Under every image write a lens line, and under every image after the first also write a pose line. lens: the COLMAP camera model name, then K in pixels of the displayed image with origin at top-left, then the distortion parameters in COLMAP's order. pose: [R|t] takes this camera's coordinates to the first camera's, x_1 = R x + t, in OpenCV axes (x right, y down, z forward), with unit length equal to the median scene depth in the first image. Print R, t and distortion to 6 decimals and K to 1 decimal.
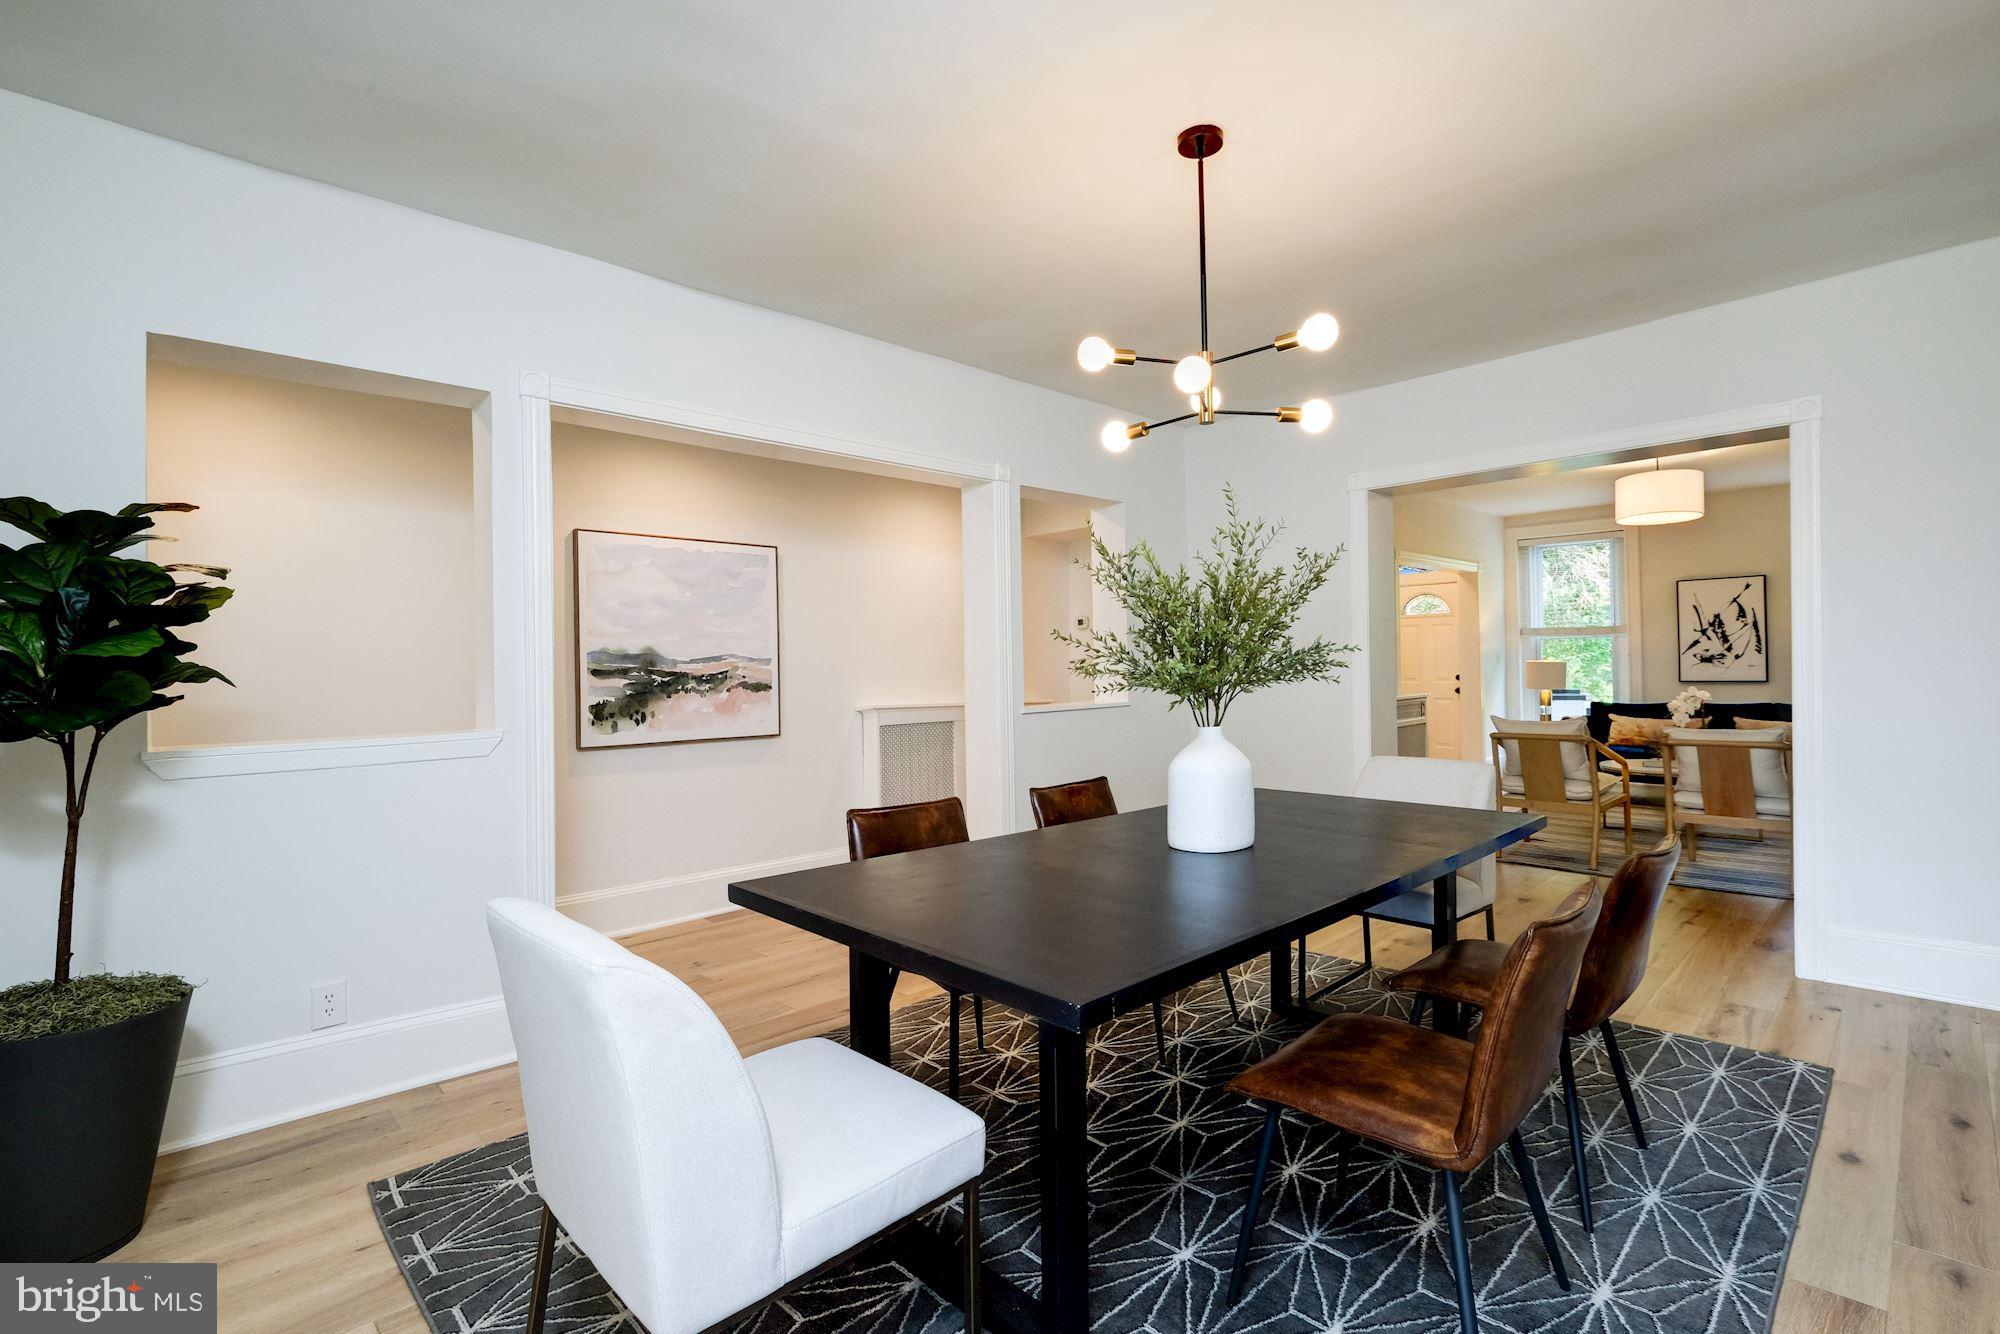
lens RADIAL K [[903.1, 0, 1000.0], [0, 903.1, 667.0], [0, 0, 1]] dist [-0.012033, -0.000305]
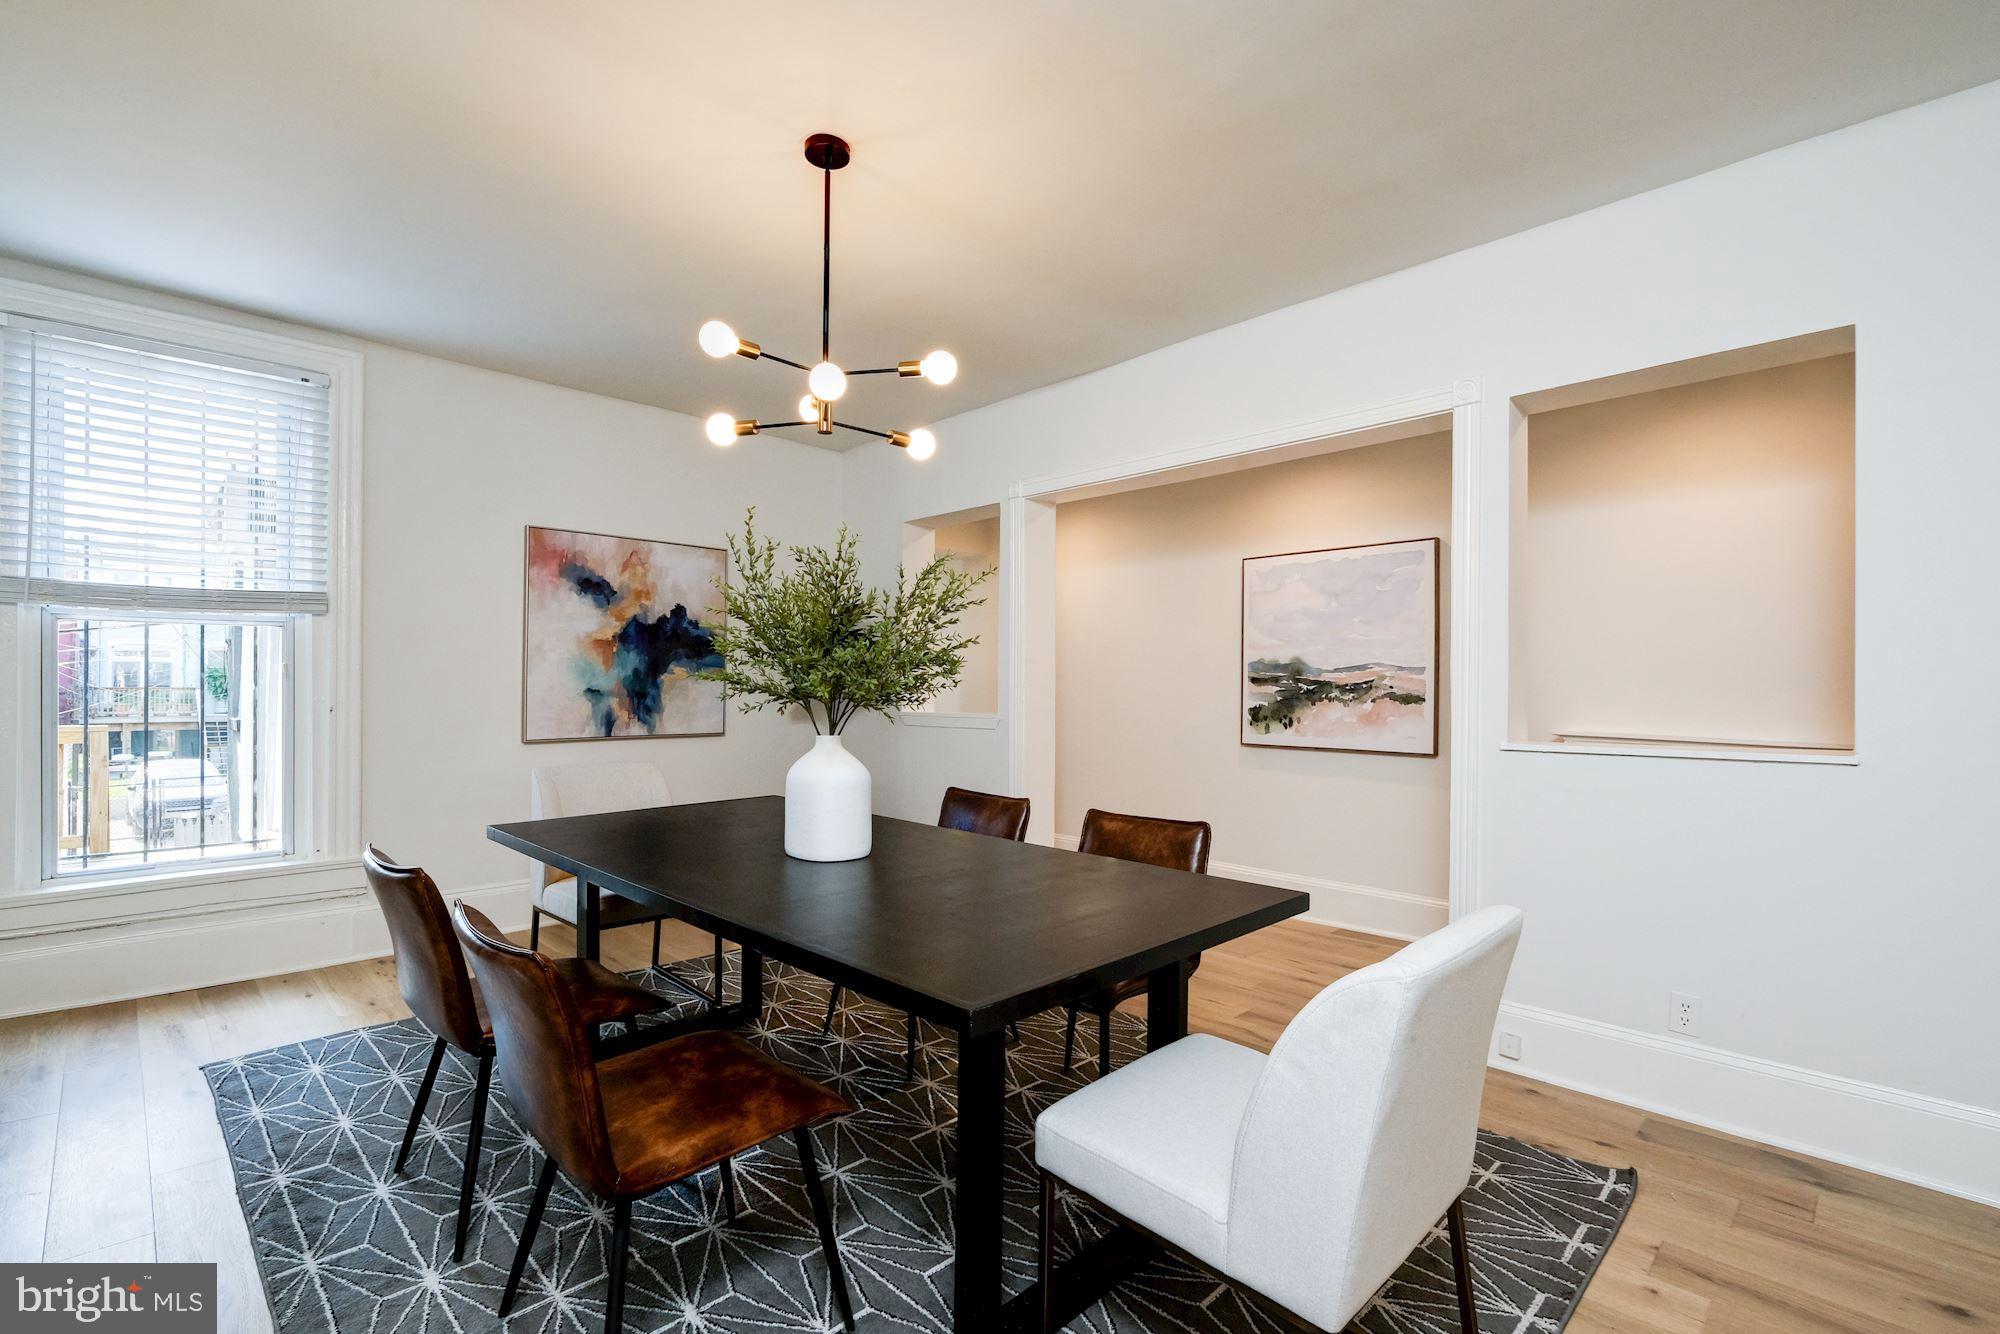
lens RADIAL K [[900.5, 0, 1025.6], [0, 900.5, 681.6], [0, 0, 1]] dist [-0.002177, -0.000334]
pose [[0.033122, 0.012738, -0.999370, 0.674204], [-0.004039, 0.999912, 0.012611, -0.005225], [0.999443, 0.003619, 0.033170, 0.642524]]
